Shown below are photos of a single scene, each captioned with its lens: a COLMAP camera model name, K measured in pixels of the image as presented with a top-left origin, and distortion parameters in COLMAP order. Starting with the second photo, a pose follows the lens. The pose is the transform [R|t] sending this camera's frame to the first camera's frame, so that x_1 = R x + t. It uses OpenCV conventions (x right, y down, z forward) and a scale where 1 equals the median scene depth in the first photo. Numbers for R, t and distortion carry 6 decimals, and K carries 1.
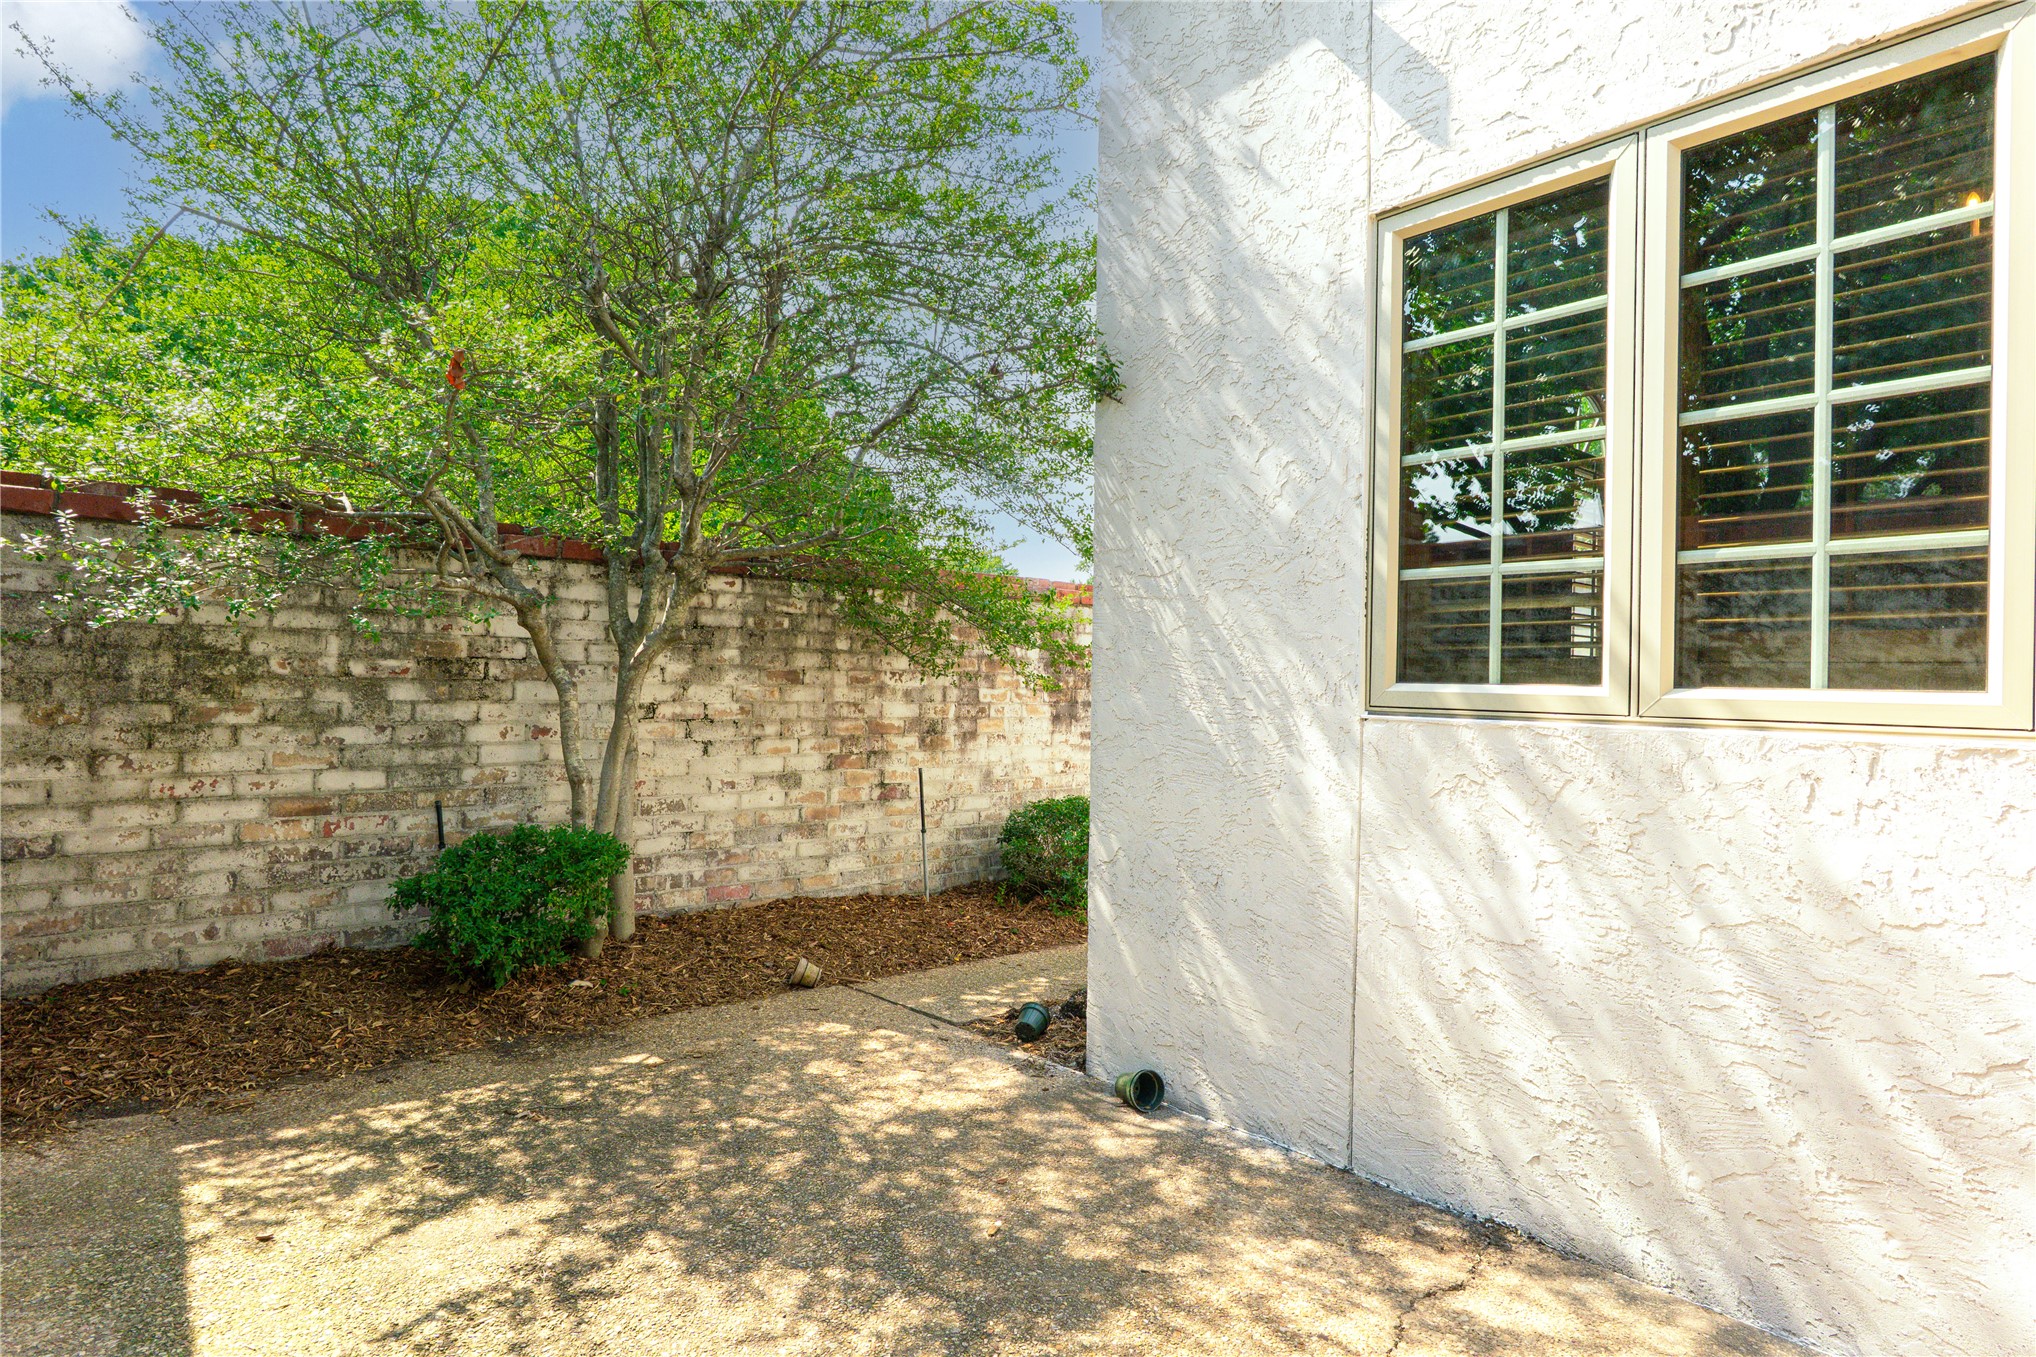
lens RADIAL K [[1080.7, 0, 1029.1], [0, 1080.7, 677.0], [0, 0, 1]] dist [-0.022697, 0.012535]
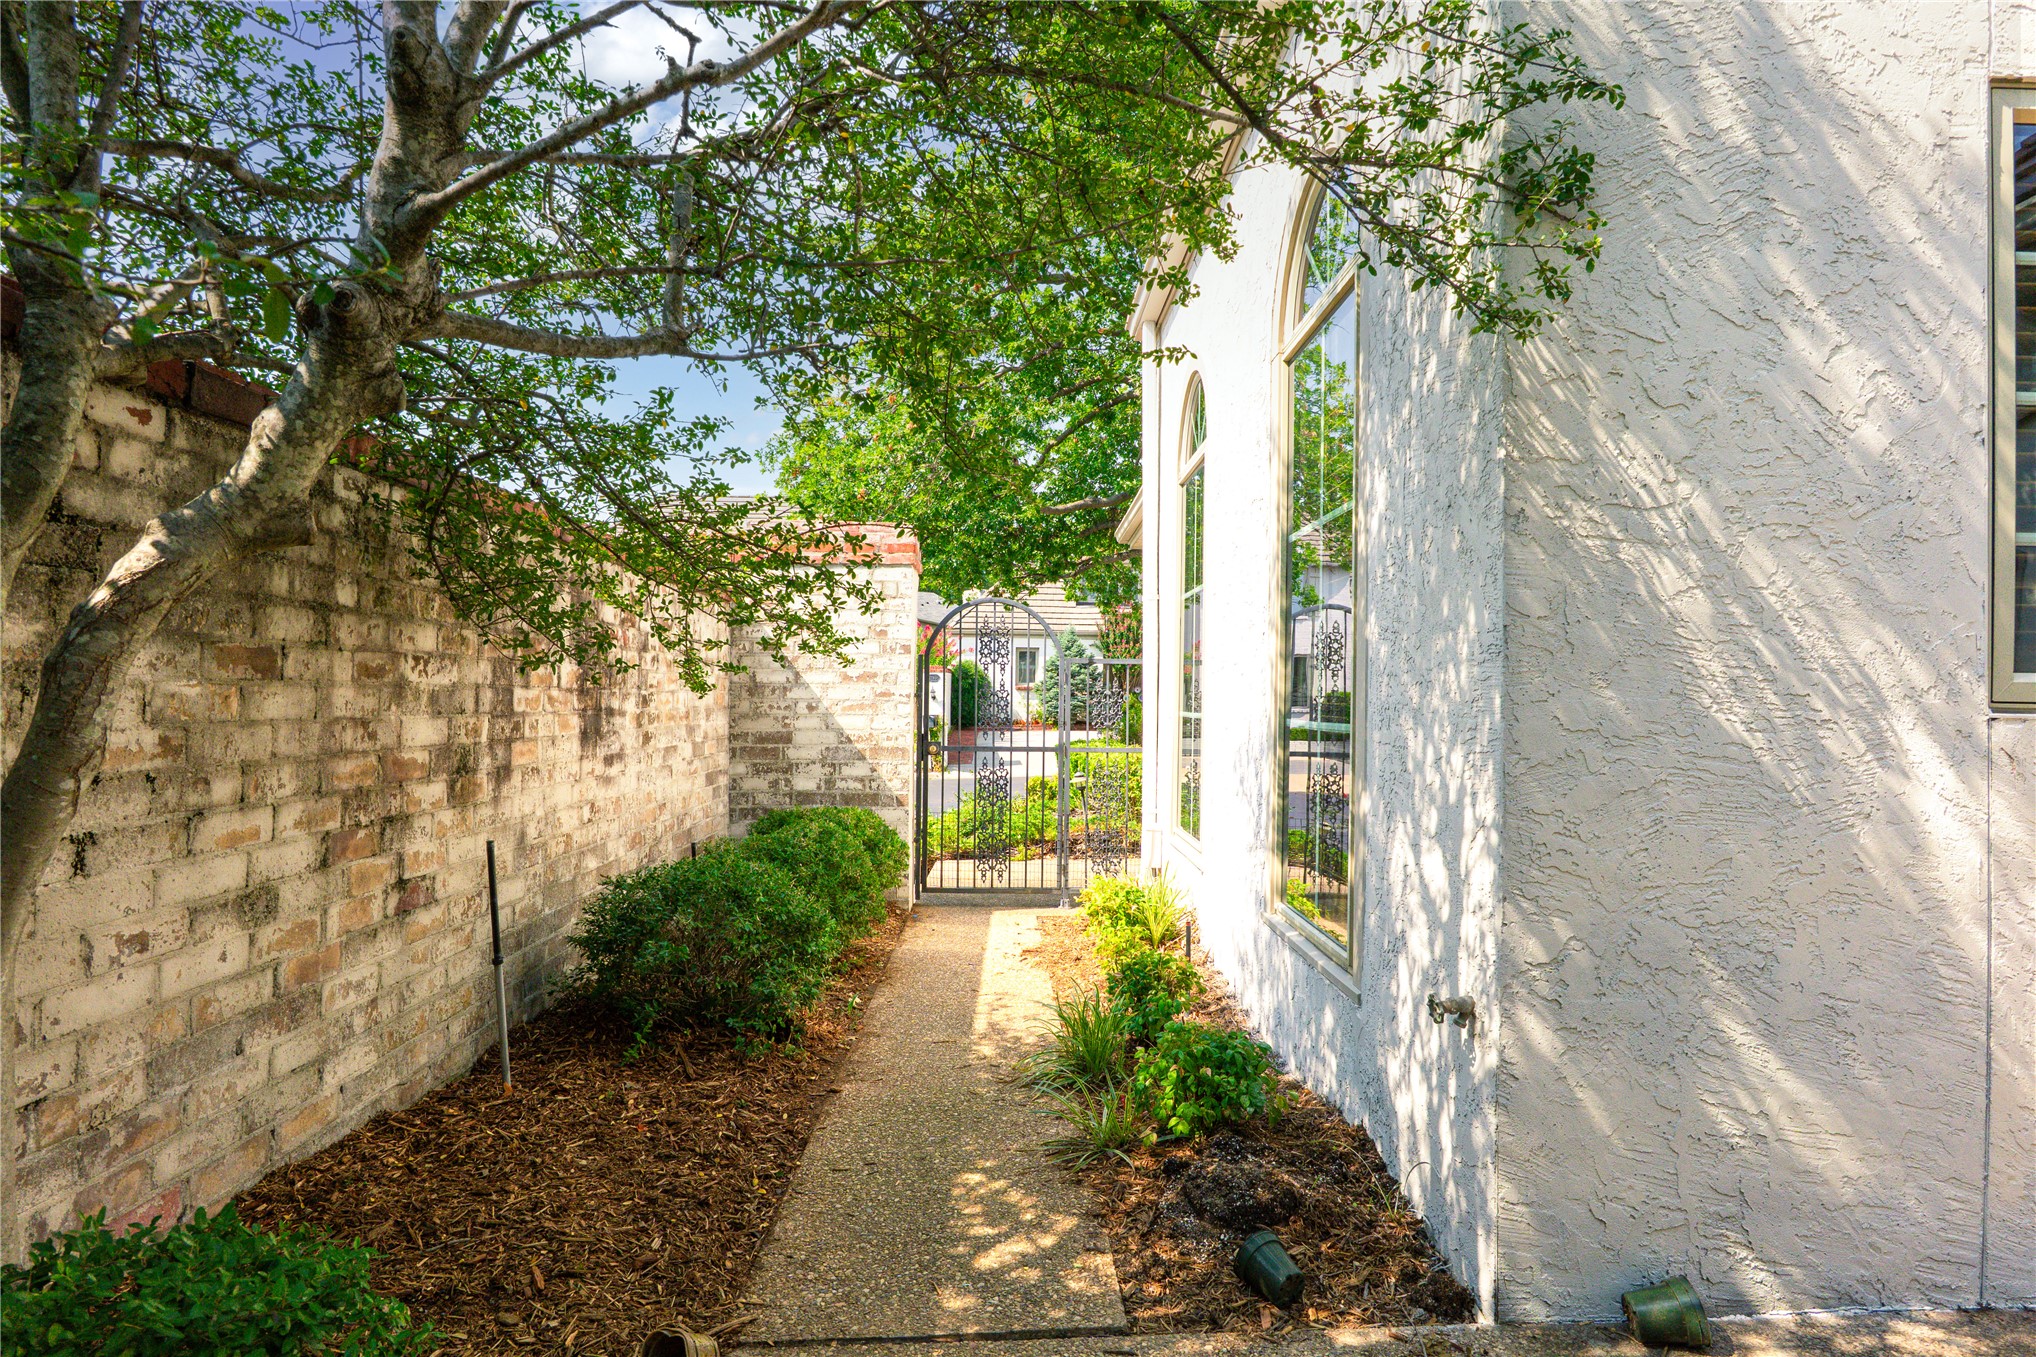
lens RADIAL K [[1080.7, 0, 1029.1], [0, 1080.7, 677.0], [0, 0, 1]] dist [-0.022697, 0.012535]
pose [[0.643339, 0.002356, 0.765577, -0.368067], [-0.002398, 0.999997, -0.001062, 0.005710], [-0.765577, -0.001153, 0.643343, 0.522034]]
